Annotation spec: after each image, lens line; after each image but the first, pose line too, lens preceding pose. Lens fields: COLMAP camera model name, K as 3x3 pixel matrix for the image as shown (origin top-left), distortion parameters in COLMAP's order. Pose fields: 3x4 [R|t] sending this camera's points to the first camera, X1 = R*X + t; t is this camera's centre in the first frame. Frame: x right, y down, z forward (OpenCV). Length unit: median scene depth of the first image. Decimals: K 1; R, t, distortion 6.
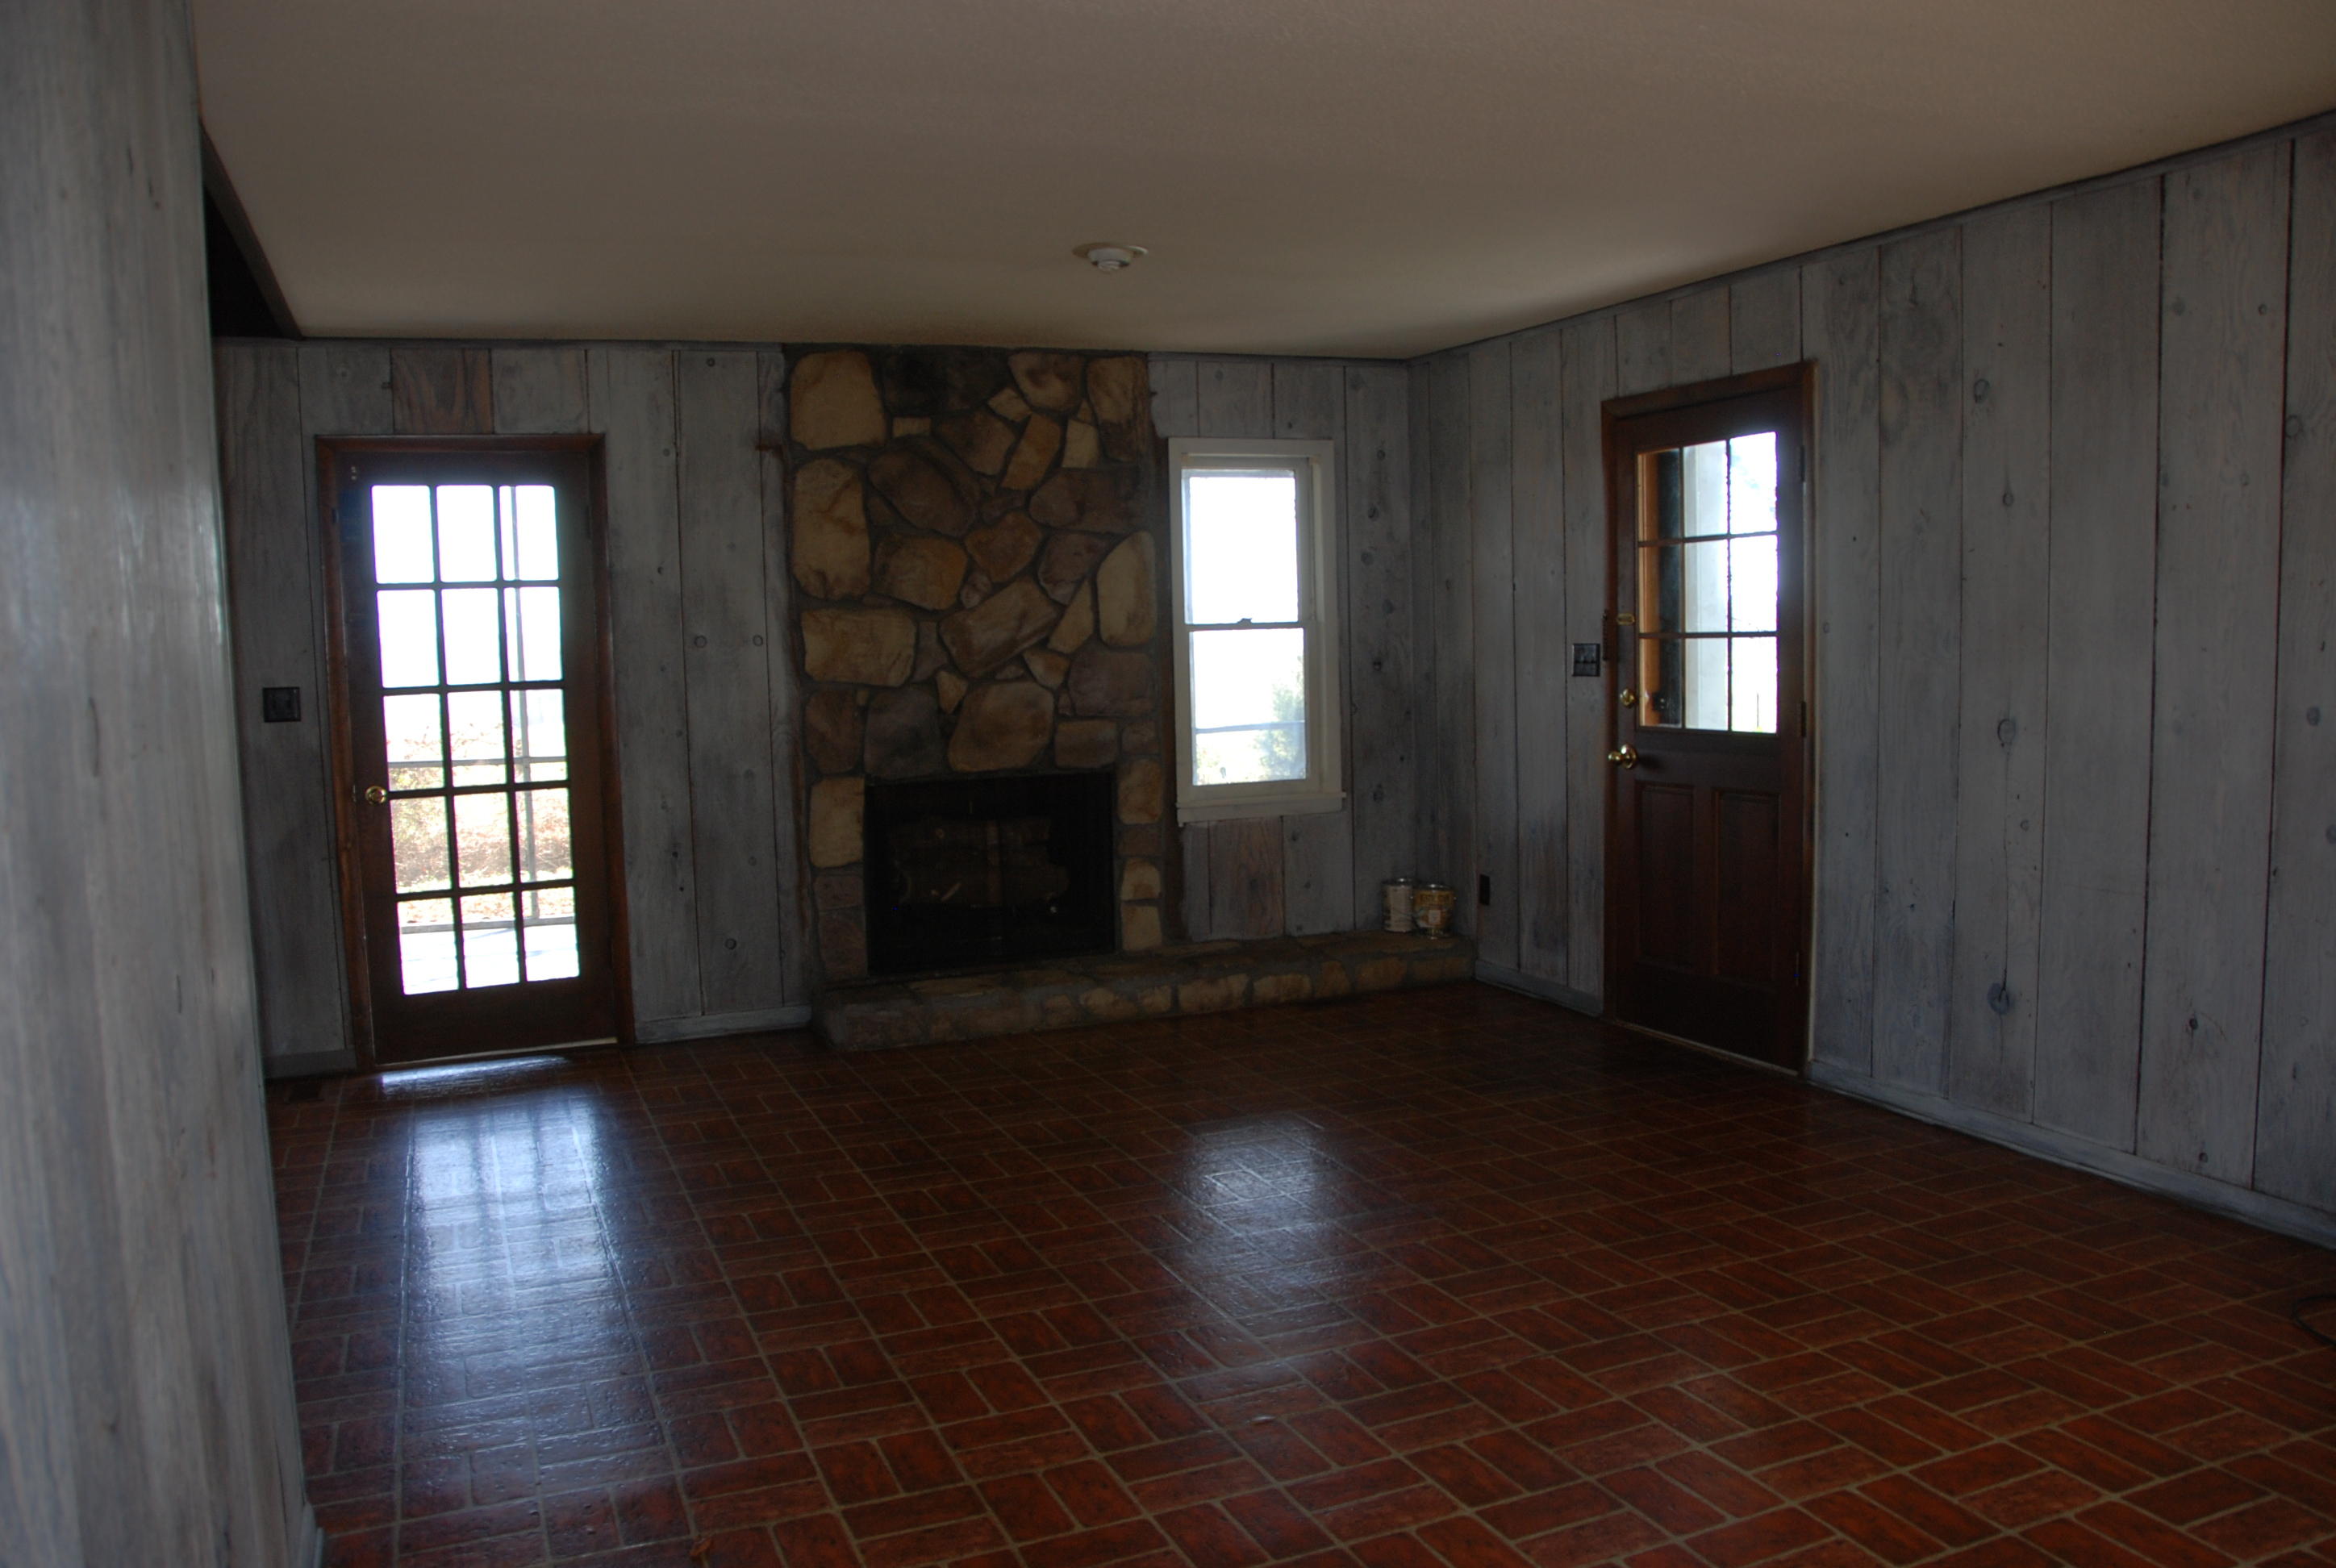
lens RADIAL K [[1804.1, 0, 1168.0], [0, 1804.1, 784.0], [0, 0, 1]] dist [-0.003944, -0.001084]
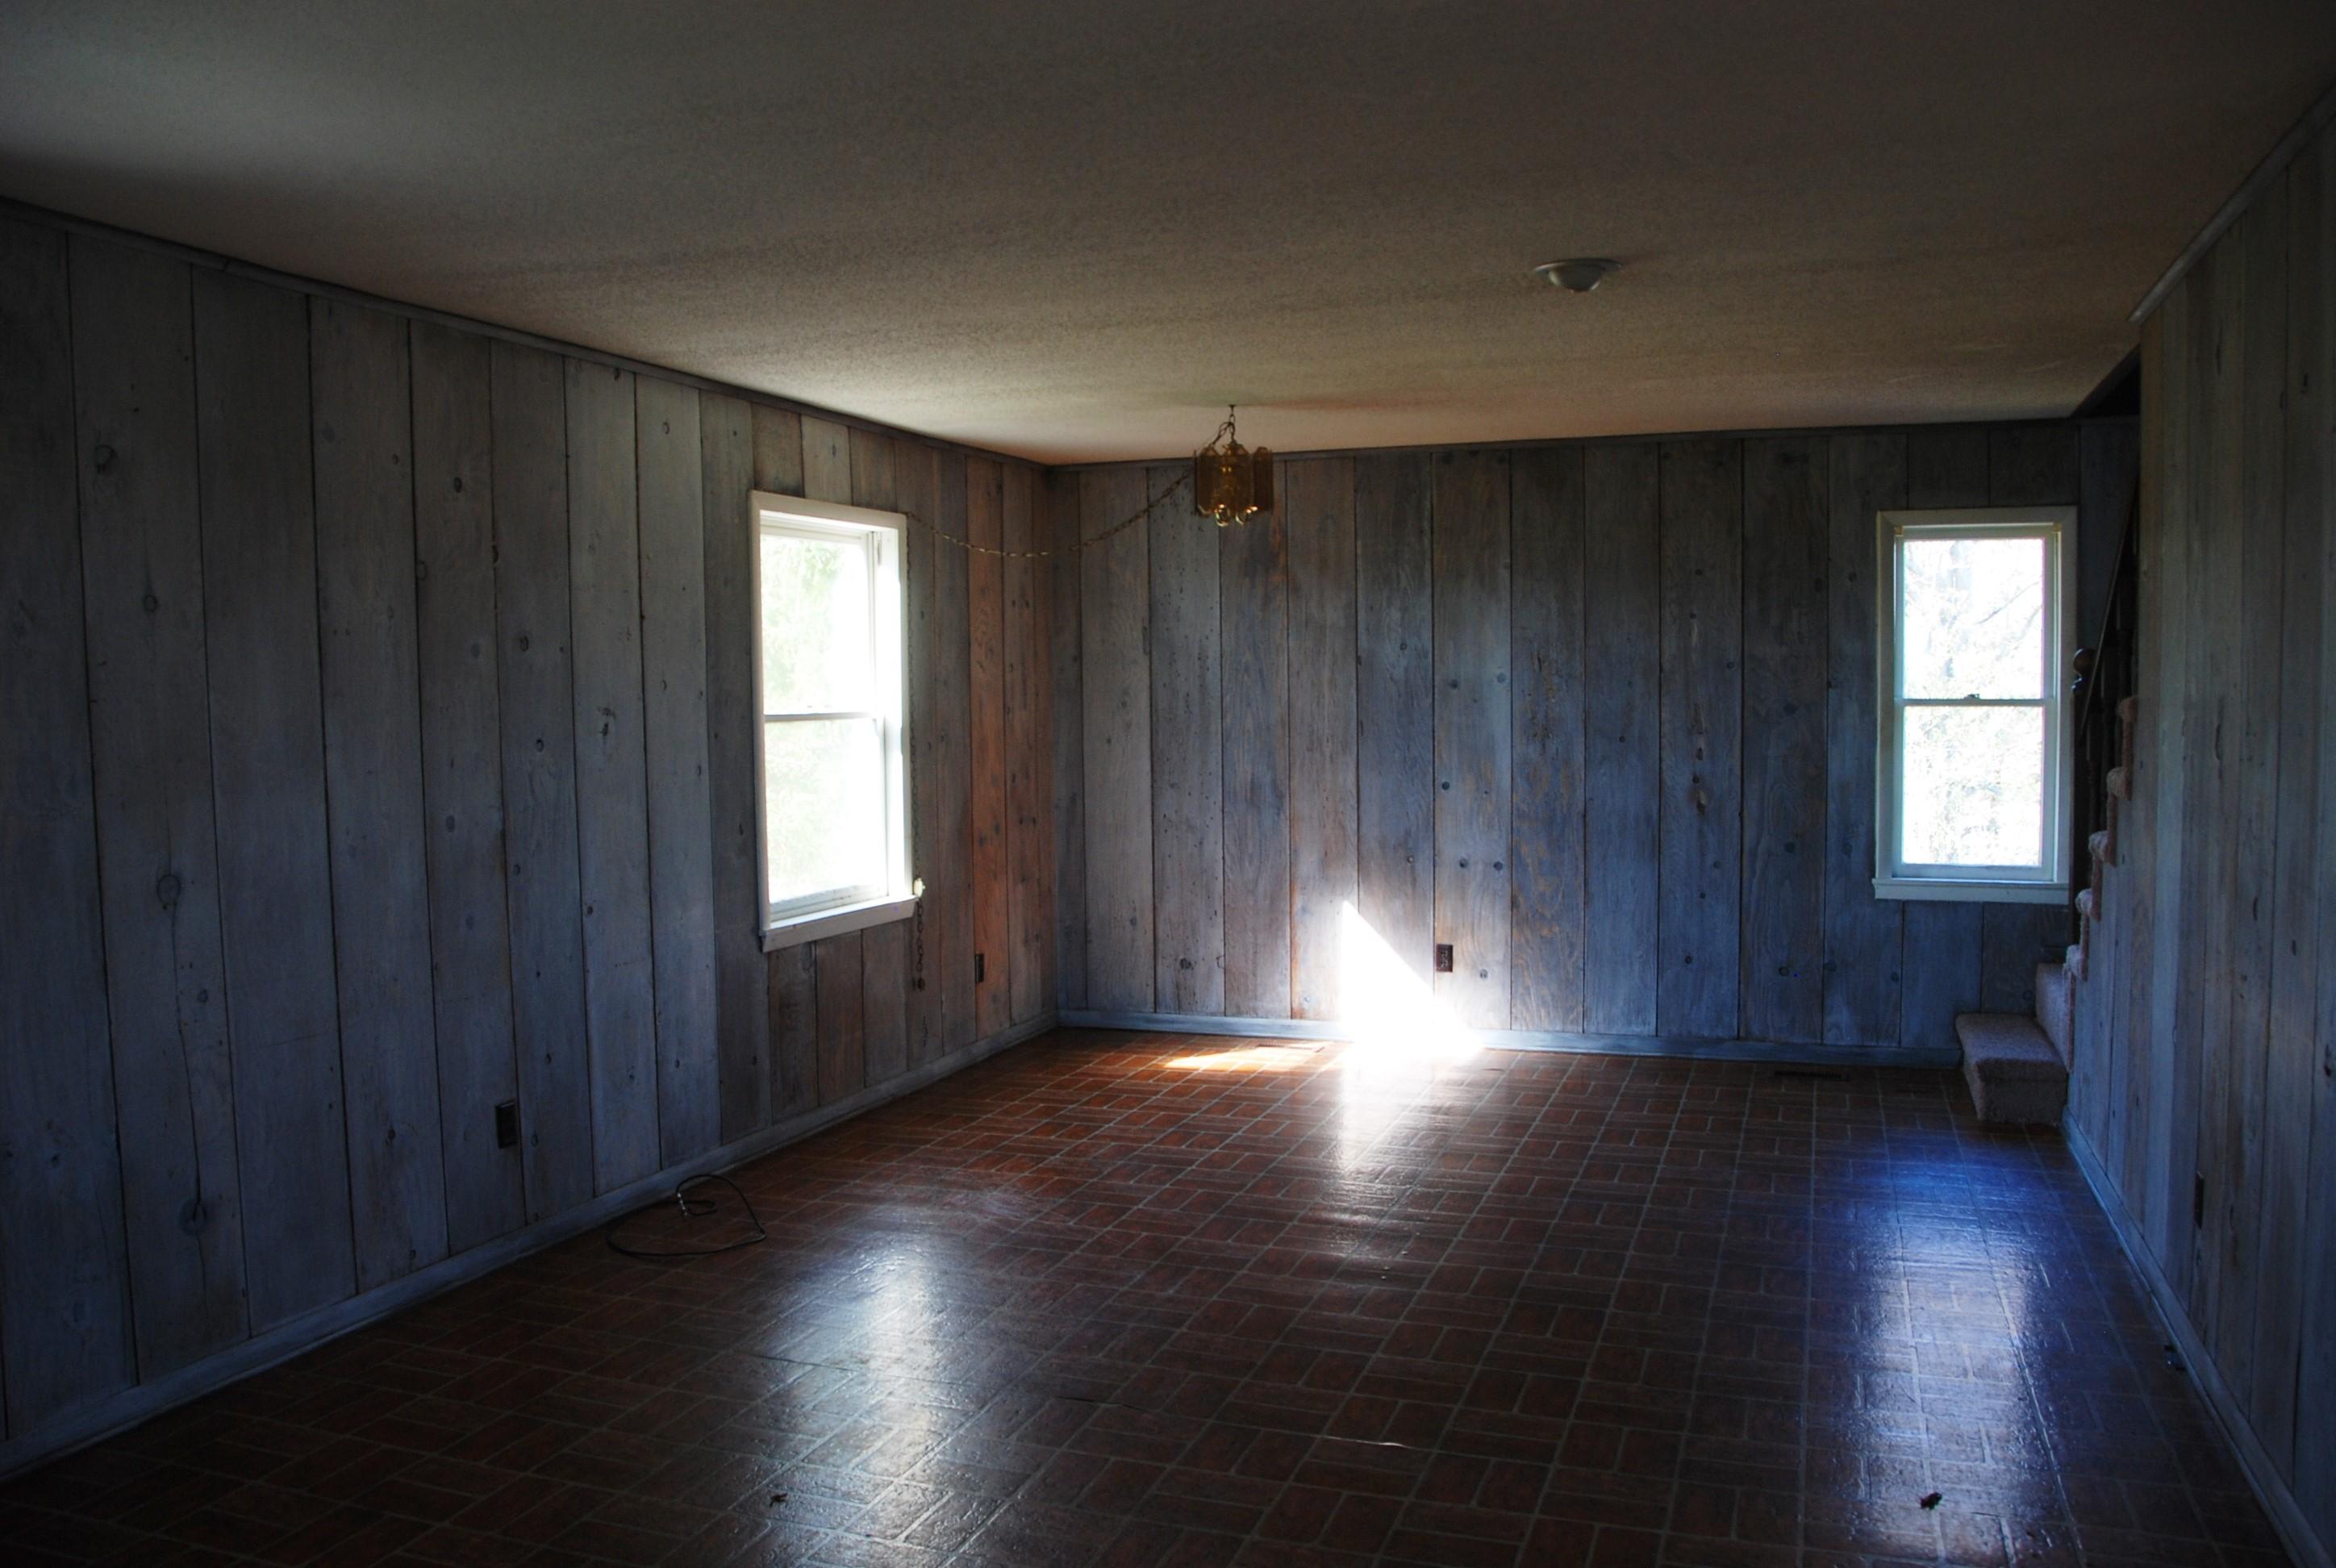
lens RADIAL K [[1822.2, 0, 1169.9], [0, 1822.2, 830.1], [0, 0, 1]] dist [-0.080019, -0.001395]
pose [[-0.733562, -0.019187, 0.679351, -0.415559], [0.094291, 0.987061, 0.129694, -0.119654], [-0.673049, 0.159195, -0.722261, 1.304063]]
